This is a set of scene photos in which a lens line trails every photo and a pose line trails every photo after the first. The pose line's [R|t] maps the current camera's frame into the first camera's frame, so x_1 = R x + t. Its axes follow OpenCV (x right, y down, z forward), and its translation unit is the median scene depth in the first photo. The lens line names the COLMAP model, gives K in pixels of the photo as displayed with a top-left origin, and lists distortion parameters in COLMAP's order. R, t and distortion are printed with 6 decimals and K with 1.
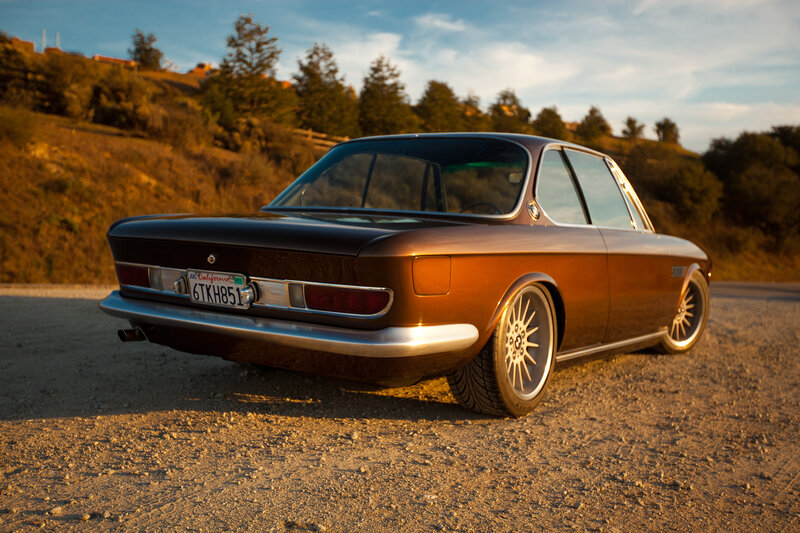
lens RADIAL K [[757.4, 0, 400.0], [0, 757.4, 266.5], [0, 0, 1]] dist [-0.000627, 0.079970]
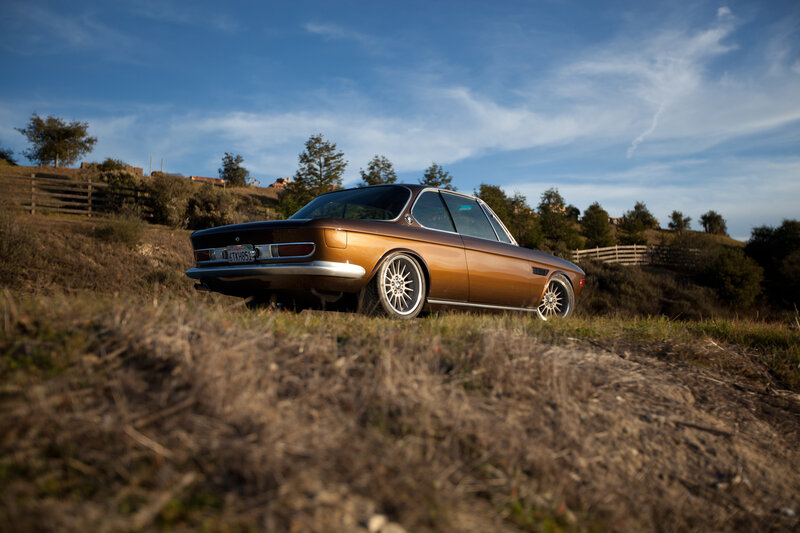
lens RADIAL K [[757.4, 0, 400.0], [0, 757.4, 266.5], [0, 0, 1]] dist [-0.000627, 0.079970]
pose [[0.993768, -0.030161, -0.107312, 0.044236], [0.014292, 0.989228, -0.145683, 0.039815], [0.110550, 0.143241, 0.983494, -0.104782]]
